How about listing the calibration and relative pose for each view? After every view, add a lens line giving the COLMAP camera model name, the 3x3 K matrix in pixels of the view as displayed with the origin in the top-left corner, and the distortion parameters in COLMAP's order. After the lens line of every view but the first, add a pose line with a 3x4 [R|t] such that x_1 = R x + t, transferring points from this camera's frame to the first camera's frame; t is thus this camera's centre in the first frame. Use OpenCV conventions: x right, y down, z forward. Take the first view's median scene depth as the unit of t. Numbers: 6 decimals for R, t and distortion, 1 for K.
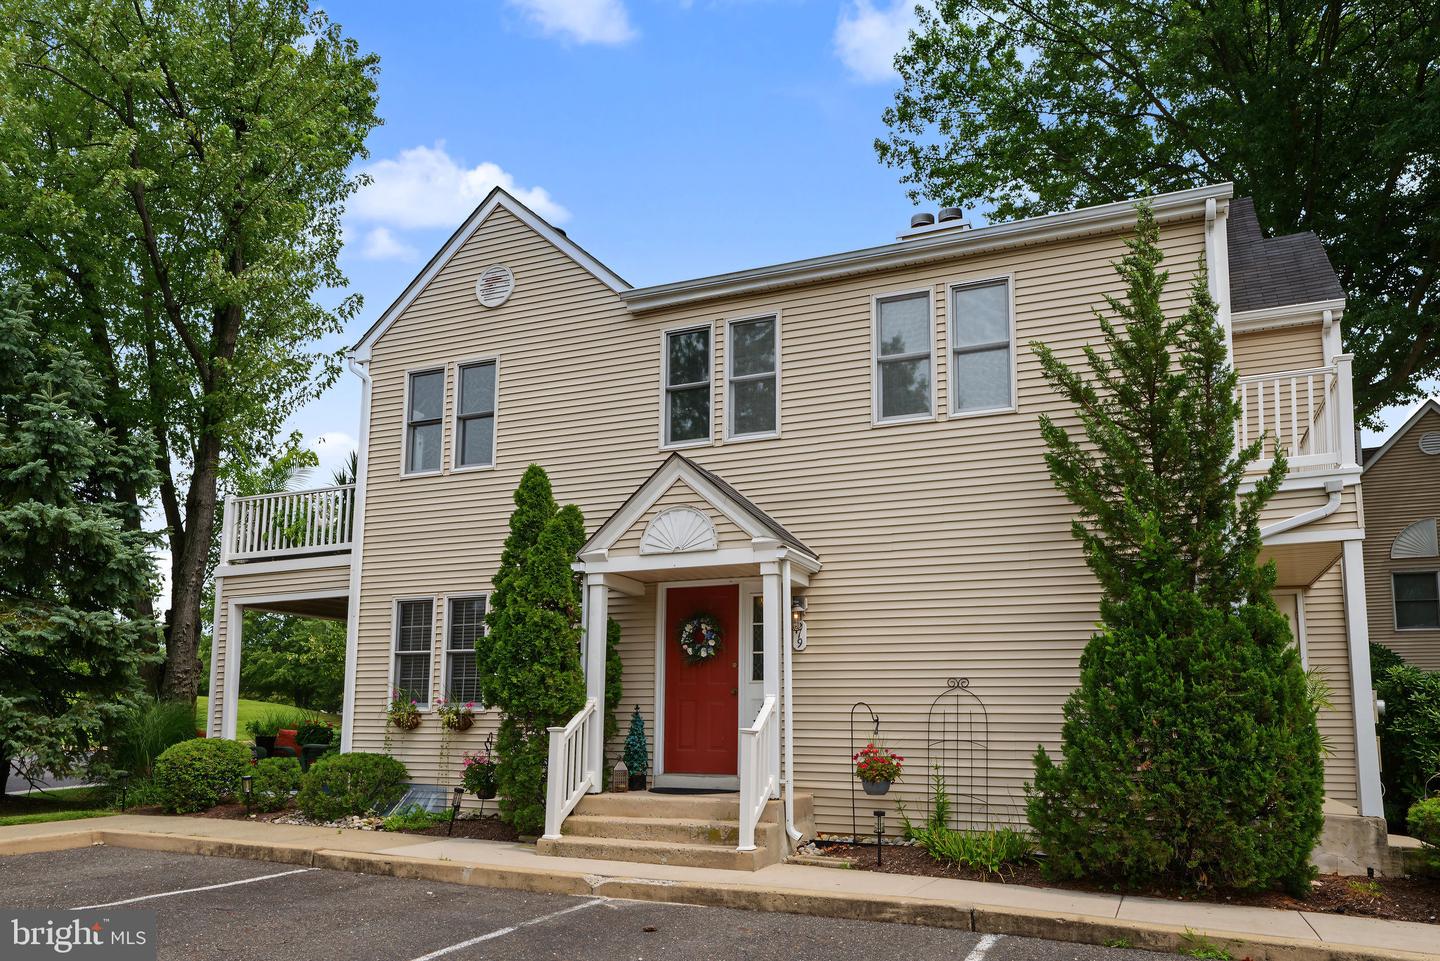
lens RADIAL K [[930.4, 0, 720.0], [0, 930.4, 480.5], [0, 0, 1]] dist [0.012369, 0.000482]
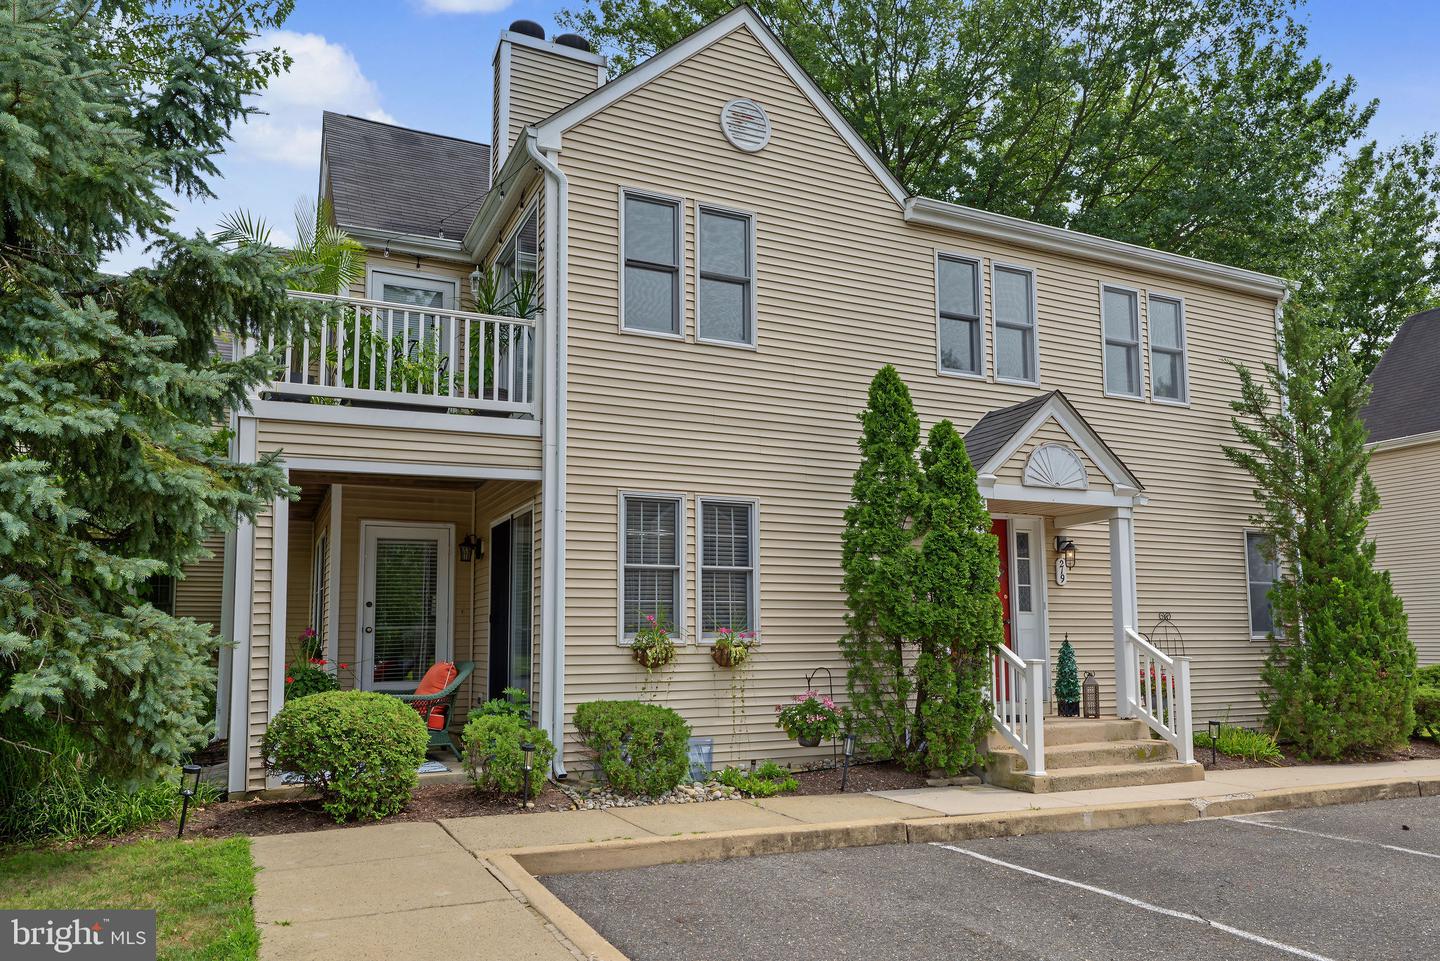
lens RADIAL K [[919.3, 0, 721.3], [0, 919.3, 447.4], [0, 0, 1]] dist [0.009204, 0.000348]
pose [[0.698613, 0.138577, 0.701952, -1.024170], [-0.166995, 0.985550, -0.028363, 0.124983], [-0.695739, -0.097407, 0.711659, 0.542628]]
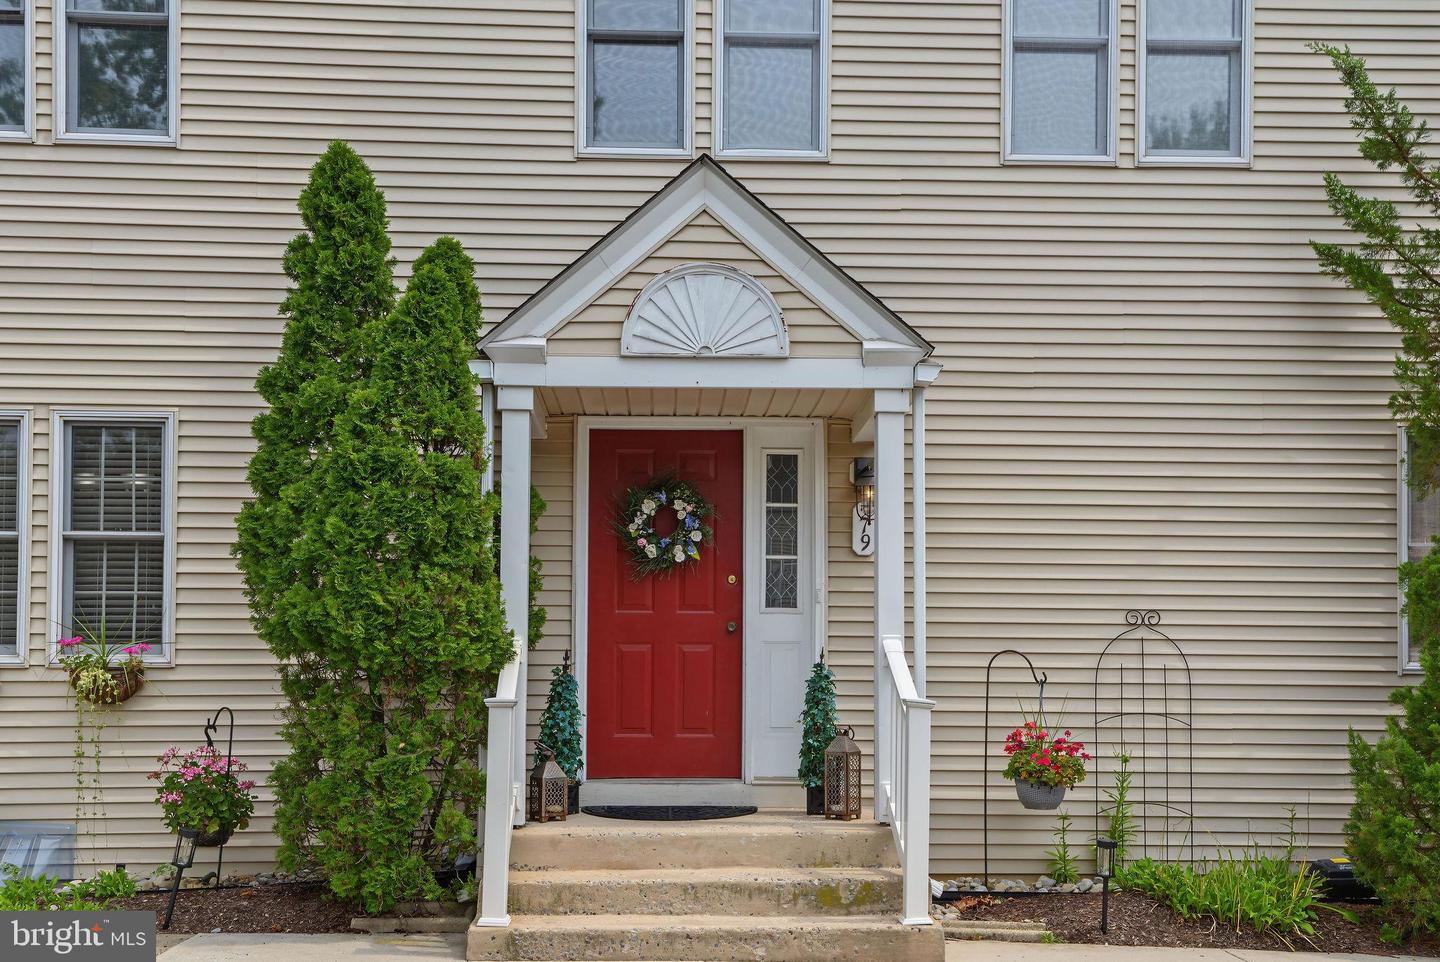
lens RADIAL K [[1448.5, 0, 720.0], [0, 1448.5, 481.0], [0, 0, 1]] dist [0.044143, -0.005548]
pose [[0.912126, 0.051731, 0.406632, -0.355841], [-0.101721, 0.989541, 0.102286, 0.062961], [-0.397088, -0.134660, 0.907848, 0.275793]]
